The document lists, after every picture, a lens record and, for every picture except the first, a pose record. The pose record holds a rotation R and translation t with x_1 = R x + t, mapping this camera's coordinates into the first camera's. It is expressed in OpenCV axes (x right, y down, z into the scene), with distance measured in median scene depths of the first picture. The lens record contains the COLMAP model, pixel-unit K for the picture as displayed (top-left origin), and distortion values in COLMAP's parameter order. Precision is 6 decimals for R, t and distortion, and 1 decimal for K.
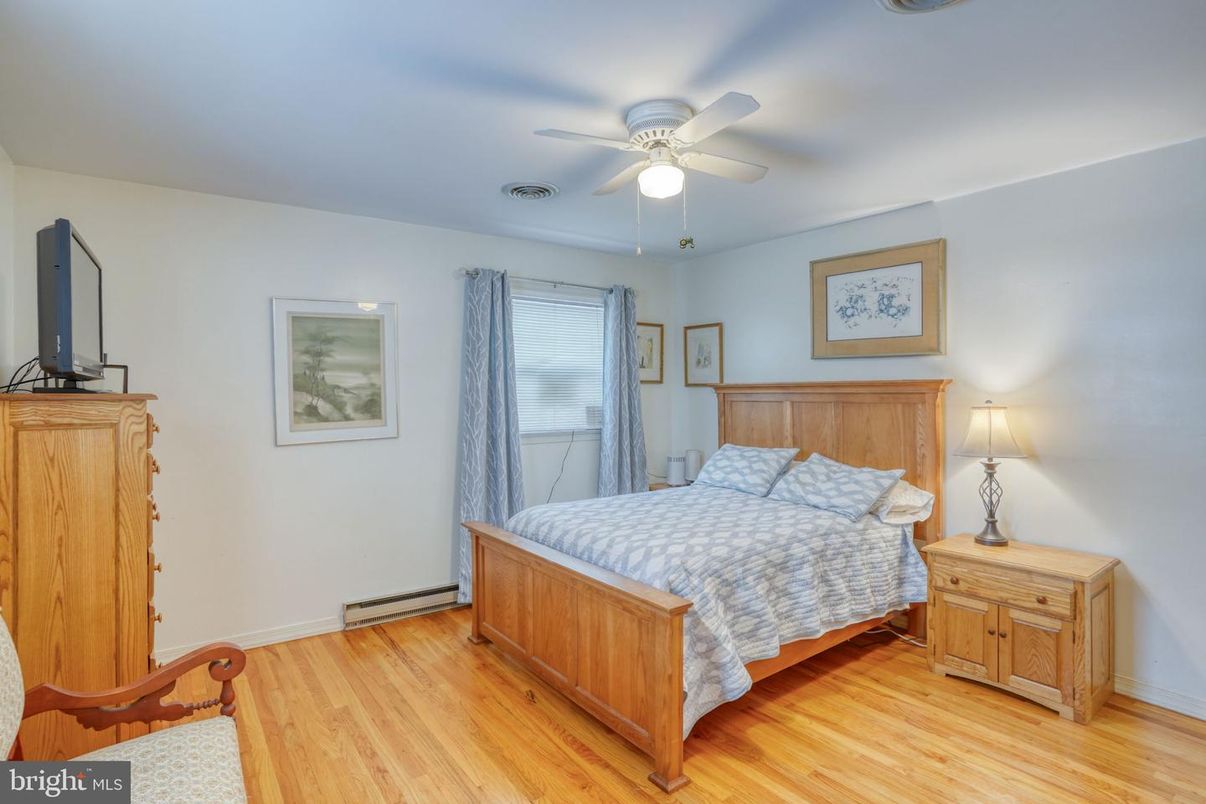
lens RADIAL K [[598.9, 0, 604.2], [0, 598.9, 395.5], [0, 0, 1]] dist [-0.043343, 0.007257]
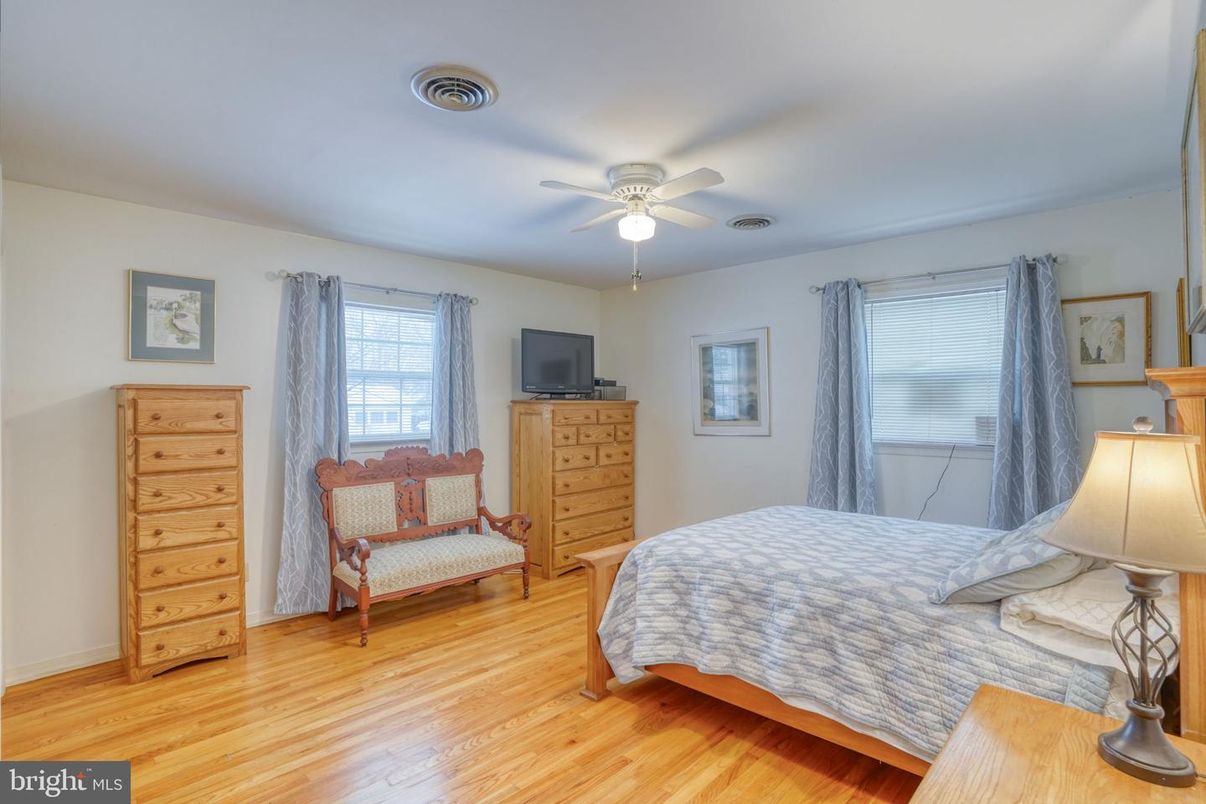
lens RADIAL K [[598.9, 0, 603.6], [0, 598.9, 400.0], [0, 0, 1]] dist [-0.043343, 0.007257]
pose [[0.175716, 0.001684, -0.984439, 1.048063], [-0.003995, 0.999992, 0.000997, -0.004924], [0.984433, 0.003757, 0.175722, 0.575712]]
